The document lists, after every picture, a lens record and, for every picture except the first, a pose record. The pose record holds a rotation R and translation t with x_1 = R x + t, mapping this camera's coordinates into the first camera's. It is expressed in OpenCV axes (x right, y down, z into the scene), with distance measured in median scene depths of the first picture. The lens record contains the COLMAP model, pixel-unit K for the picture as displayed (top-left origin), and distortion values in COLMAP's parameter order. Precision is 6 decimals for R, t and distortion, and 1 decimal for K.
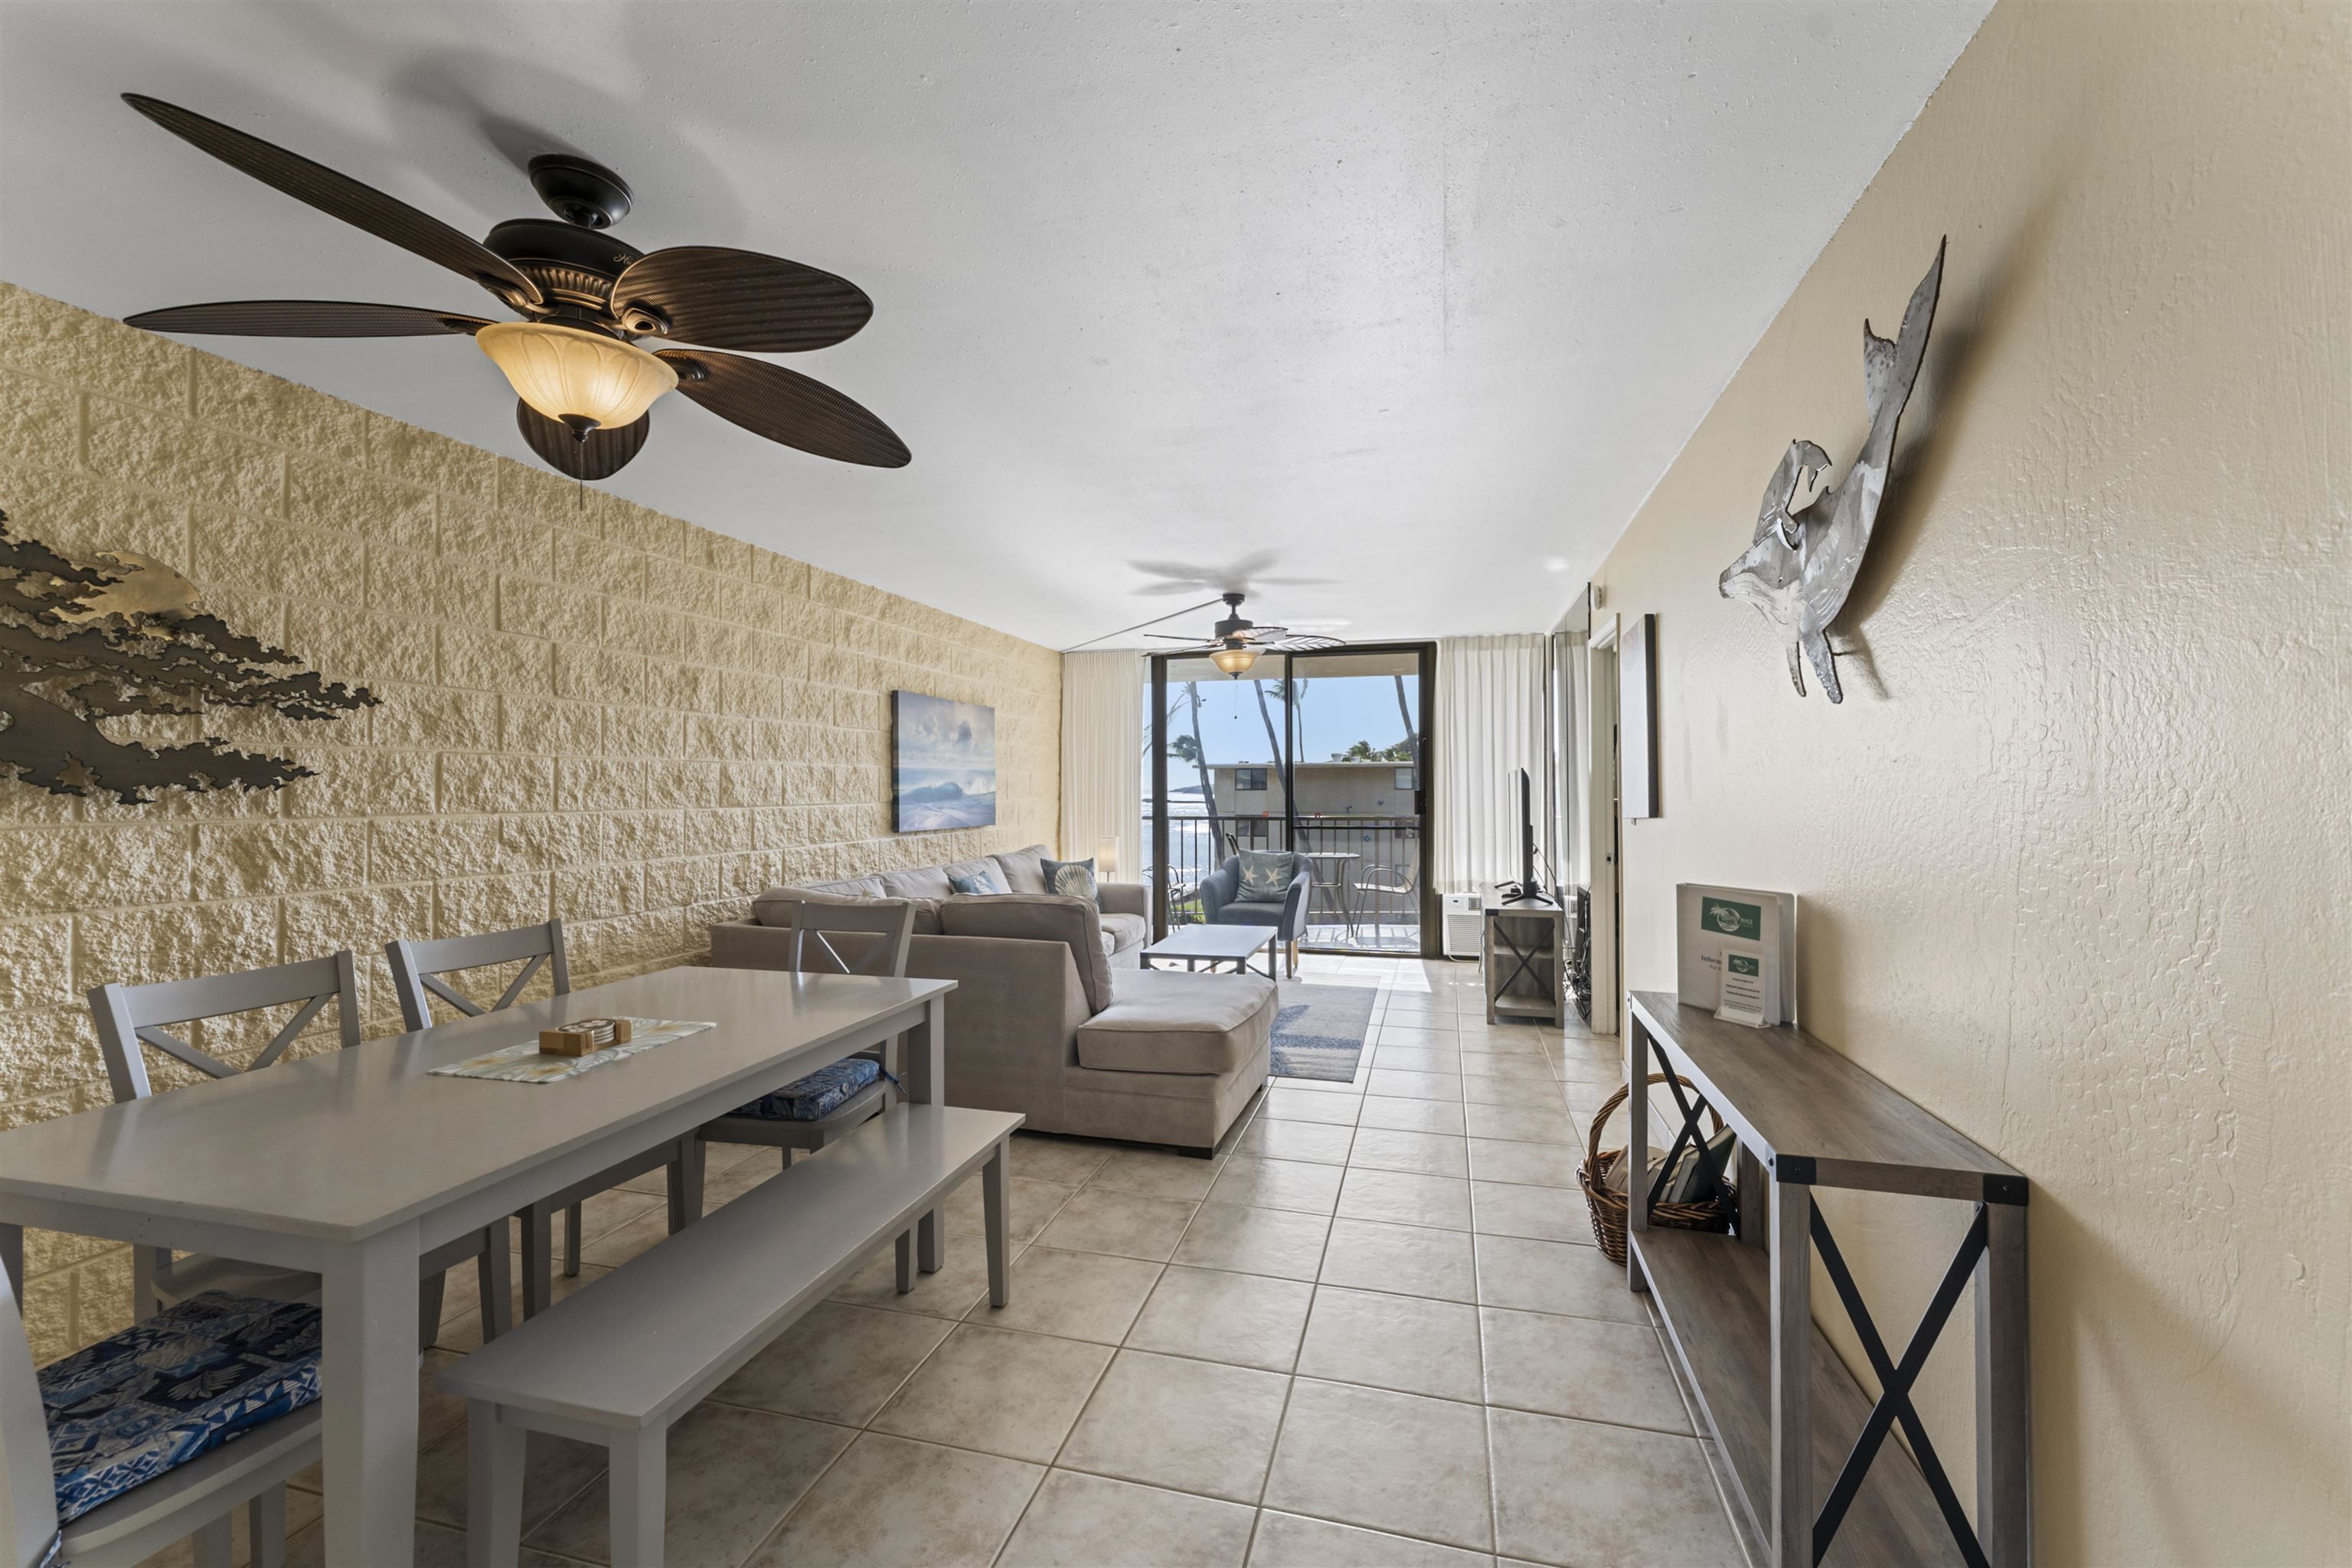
lens RADIAL K [[971.1, 0, 1176.0], [0, 971.1, 779.7], [0, 0, 1]] dist [-0.002418, 0.001469]
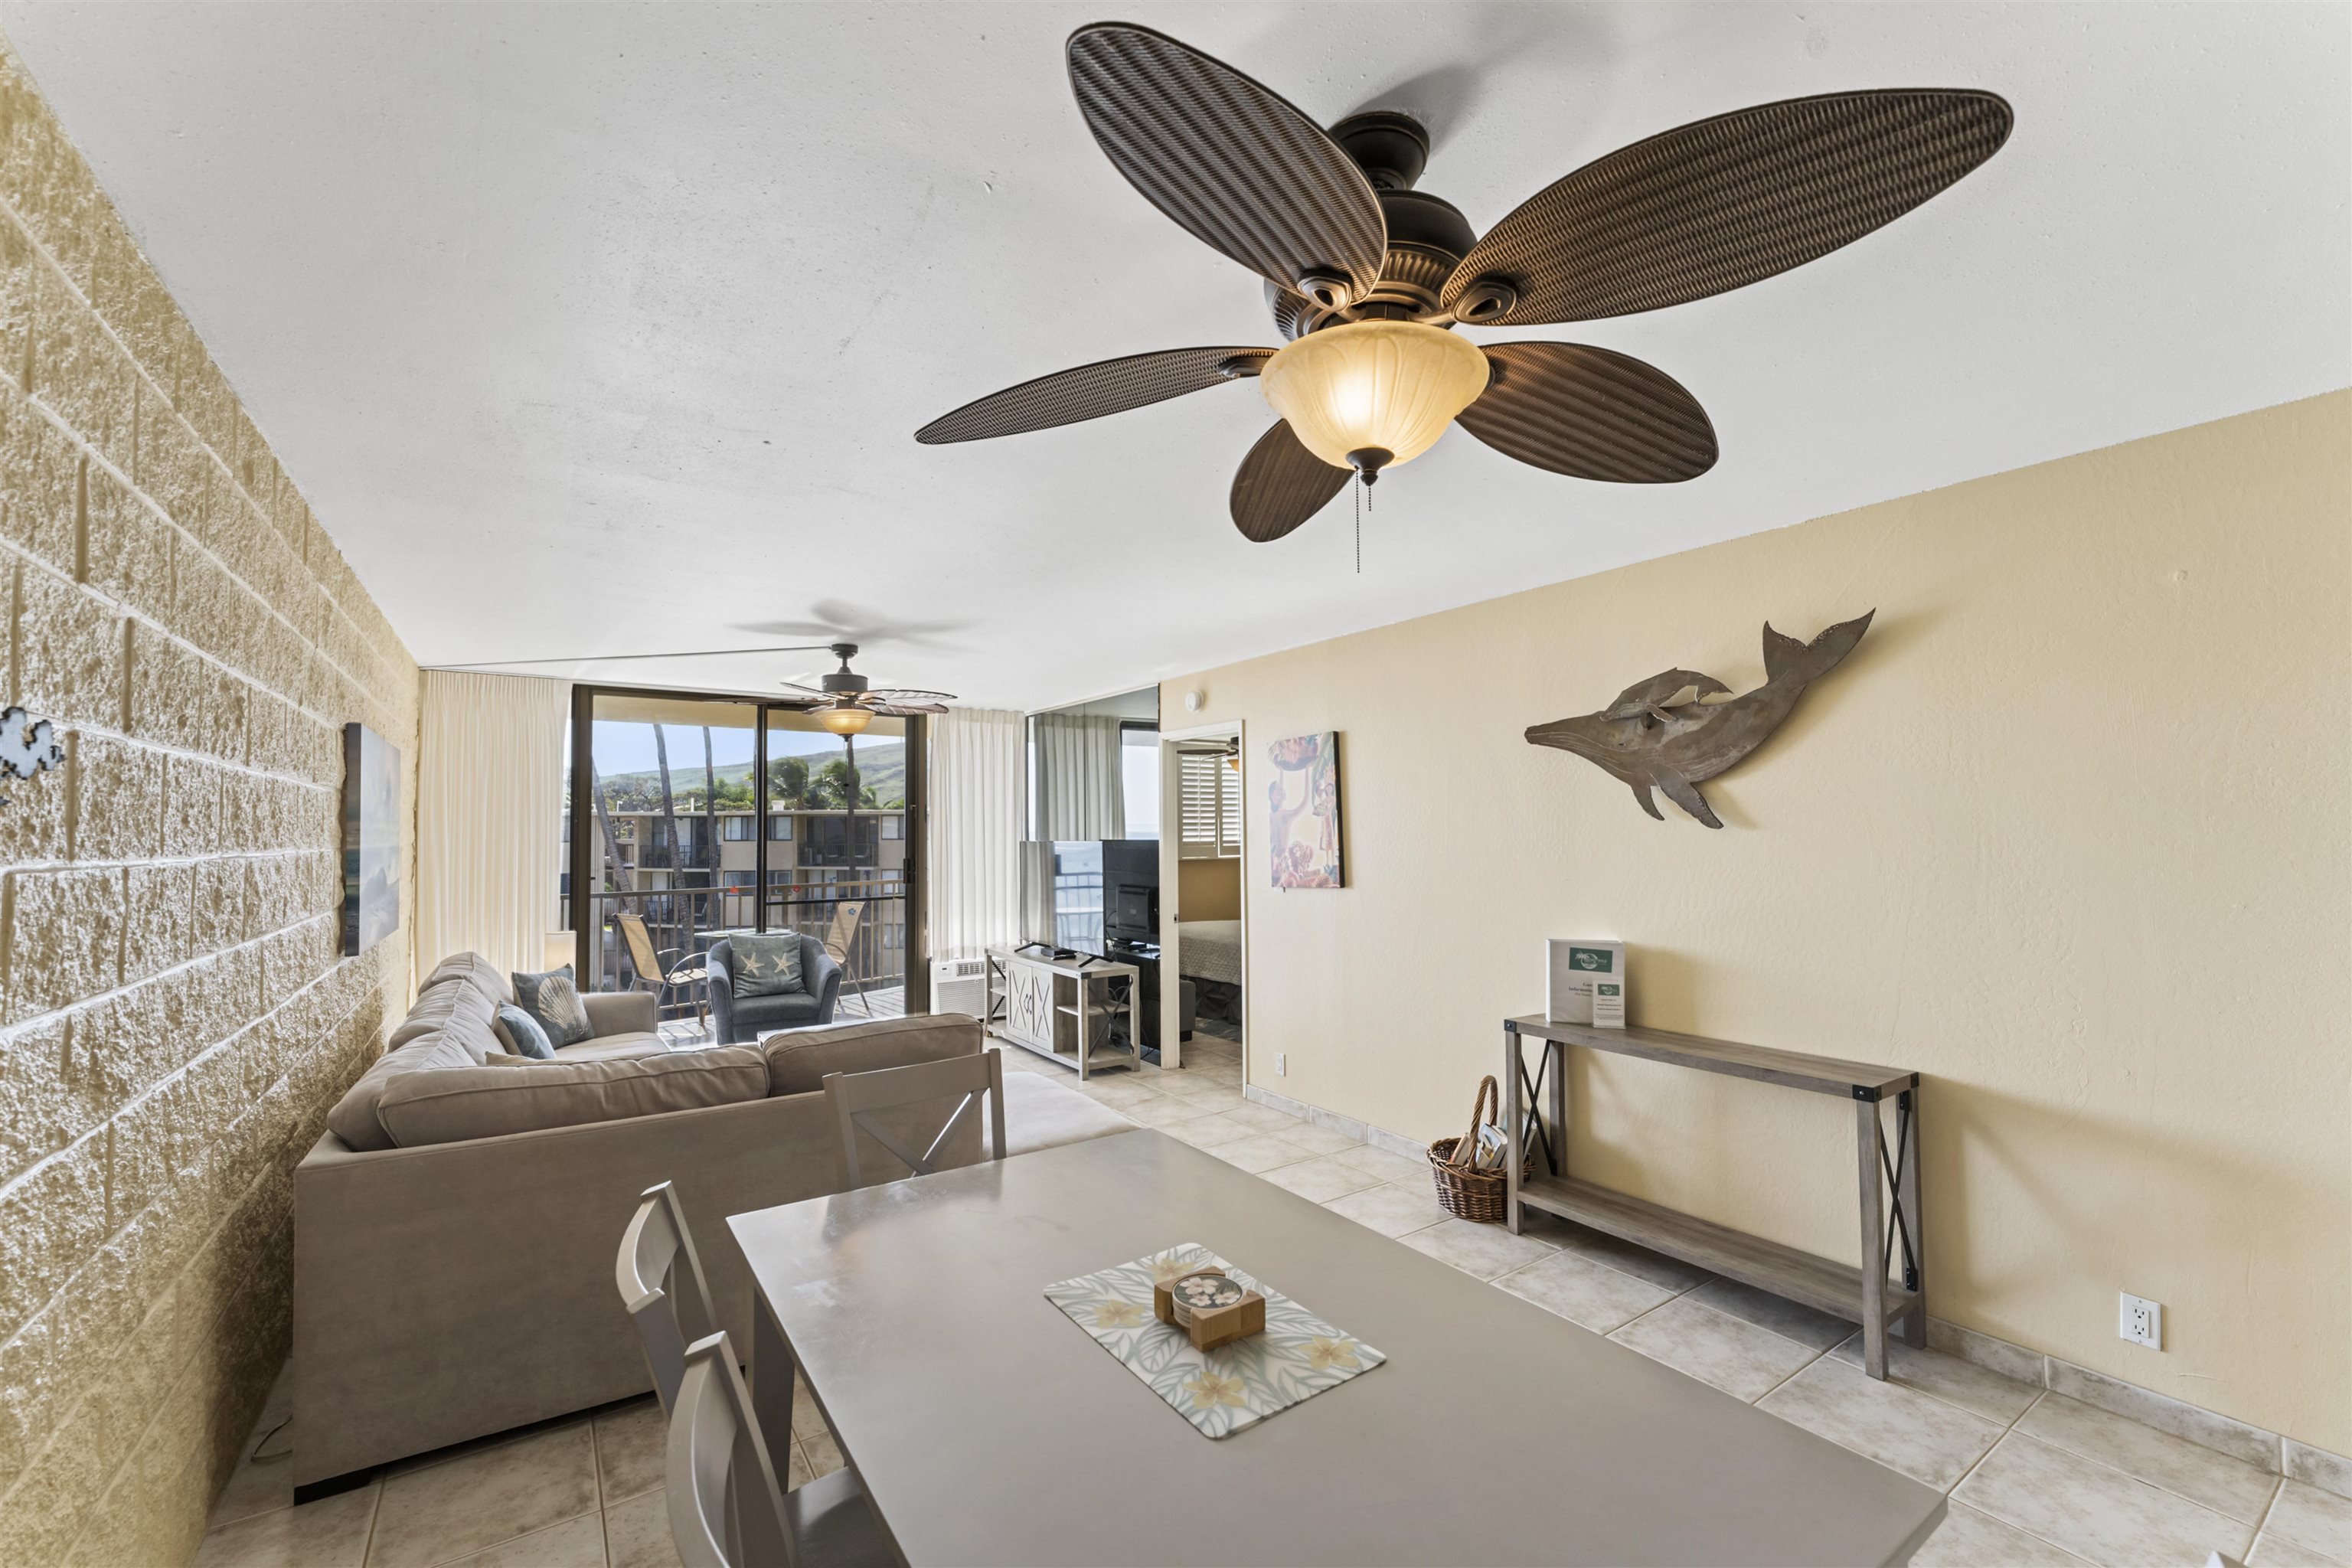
lens RADIAL K [[971.1, 0, 1188.3], [0, 971.1, 805.5], [0, 0, 1]] dist [-0.002418, 0.001469]
pose [[0.647888, 0.018622, 0.761508, -0.406281], [-0.000852, 0.999718, -0.023722, -0.025579], [-0.761735, 0.014720, 0.647721, 0.199178]]
